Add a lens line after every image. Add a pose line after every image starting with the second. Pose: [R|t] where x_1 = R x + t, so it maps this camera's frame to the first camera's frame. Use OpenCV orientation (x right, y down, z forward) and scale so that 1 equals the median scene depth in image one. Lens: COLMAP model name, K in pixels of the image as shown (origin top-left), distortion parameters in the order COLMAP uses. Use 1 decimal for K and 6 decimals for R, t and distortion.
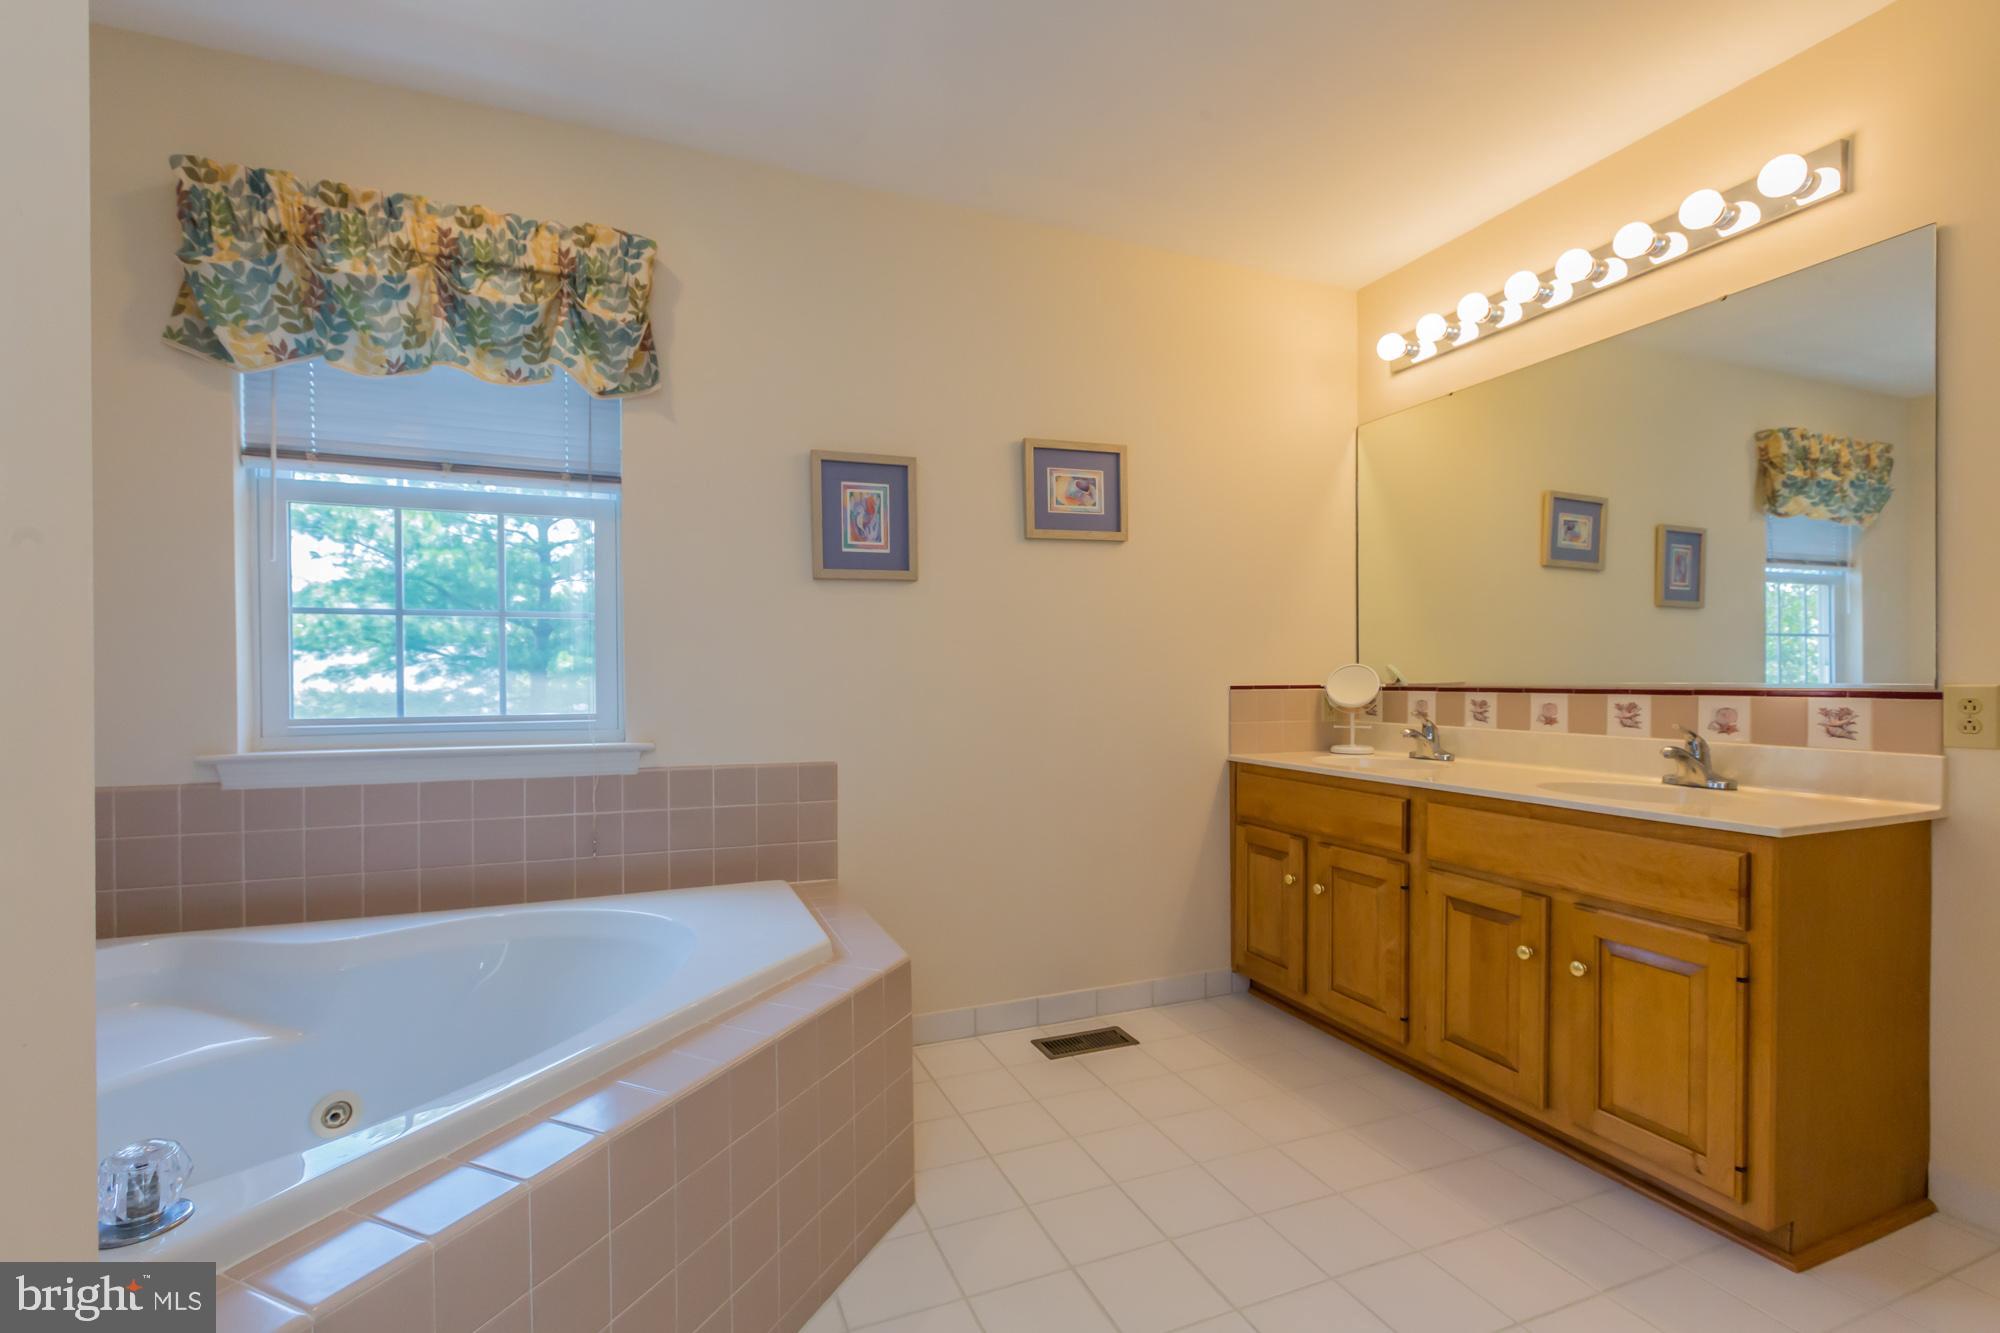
lens RADIAL K [[904.3, 0, 1003.0], [0, 904.3, 655.9], [0, 0, 1]] dist [-0.001160, -0.000547]
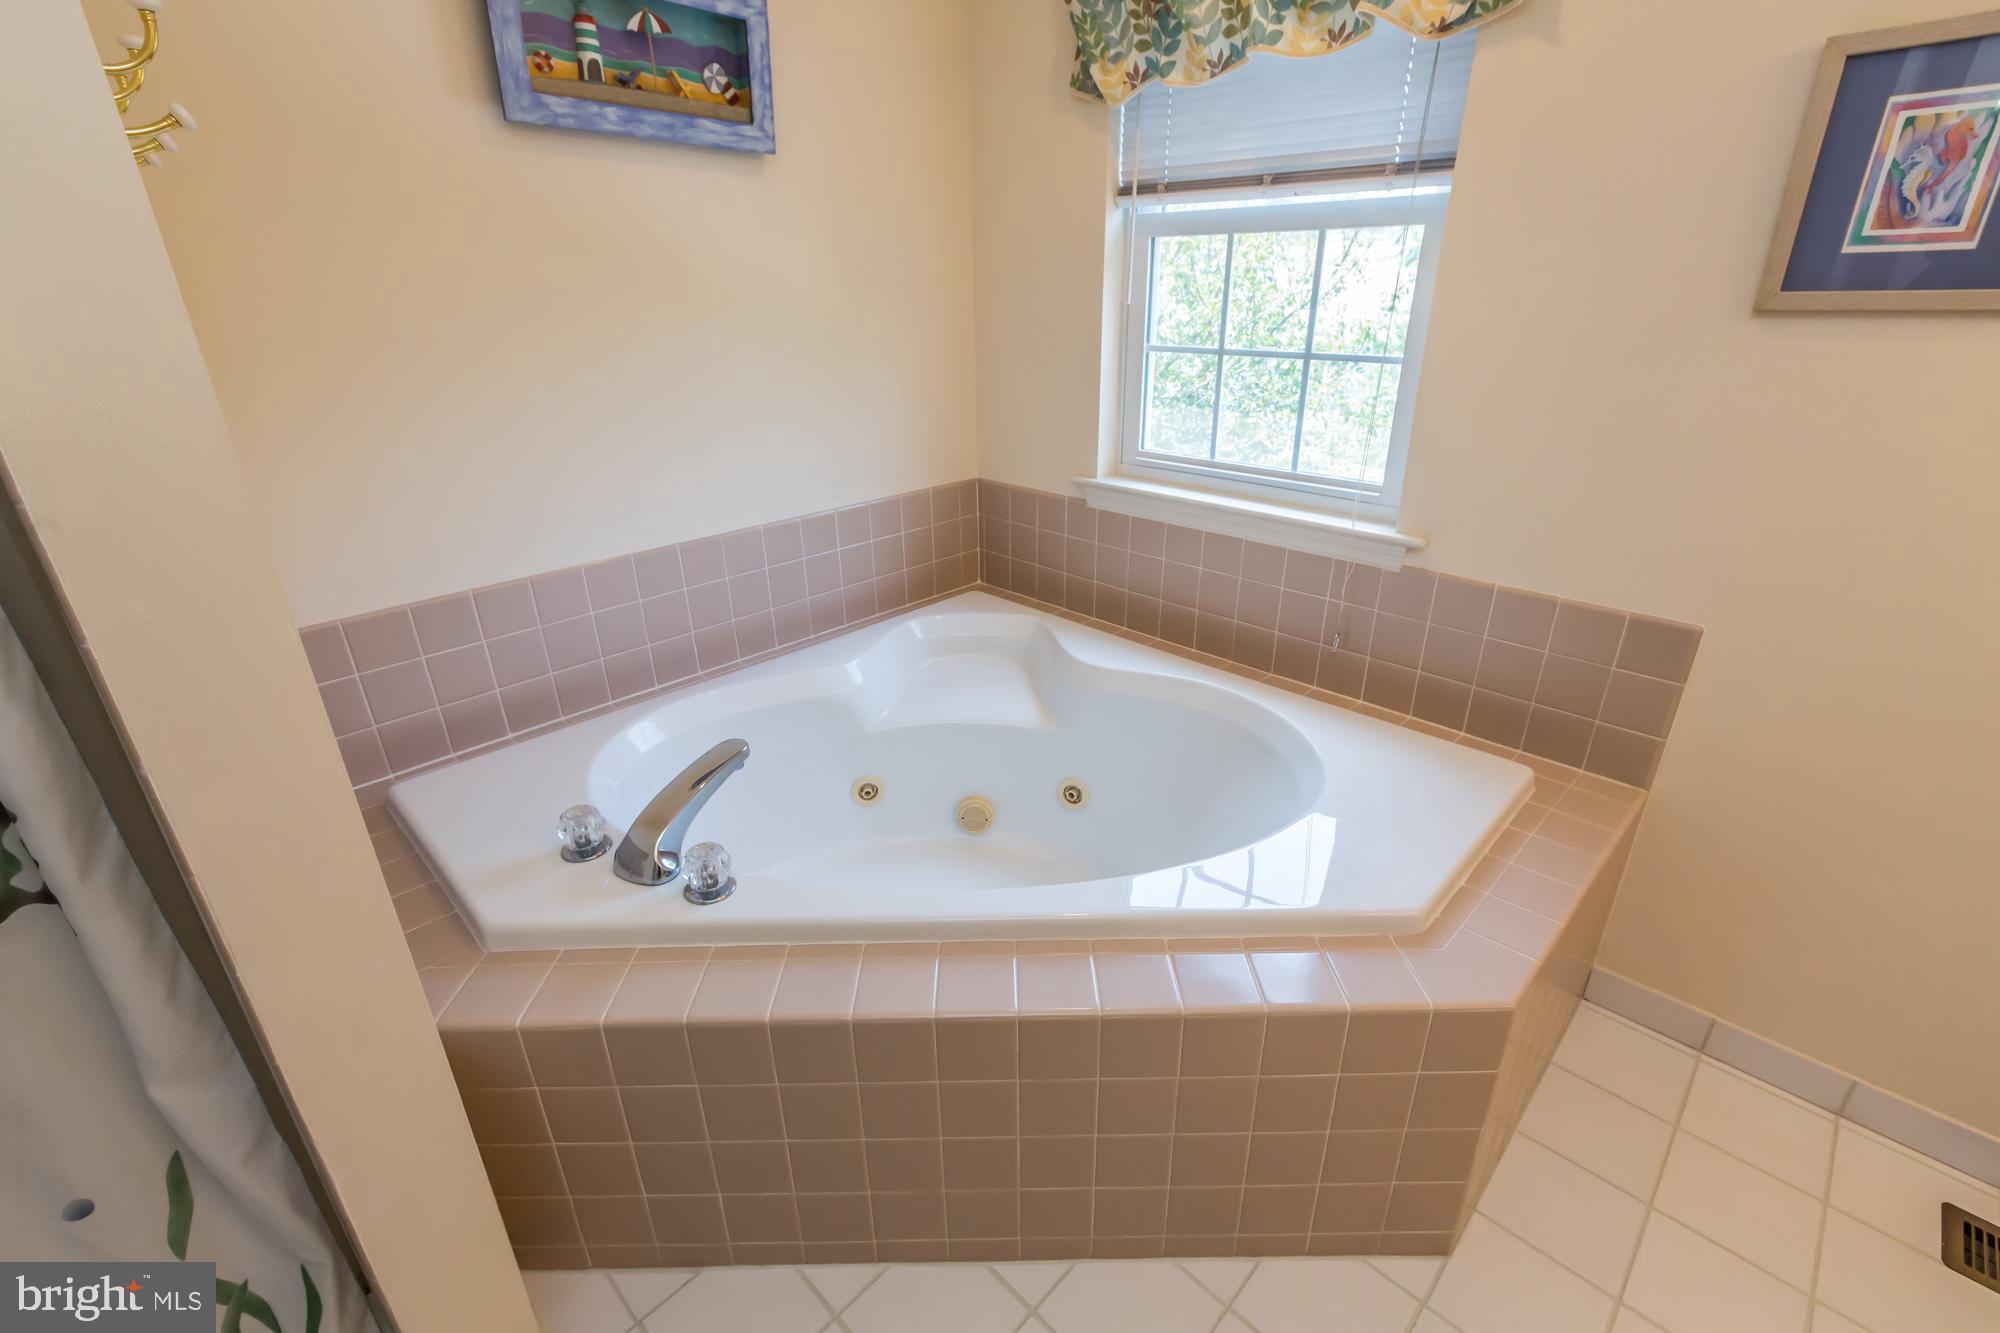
lens RADIAL K [[878.6, 0, 999.1], [0, 878.6, 645.5], [0, 0, 1]] dist [-0.001517, -0.000774]
pose [[0.388092, 0.355051, -0.850484, 0.168475], [0.031212, 0.917221, 0.397154, -0.146633], [0.921092, -0.180678, 0.344884, 0.403887]]
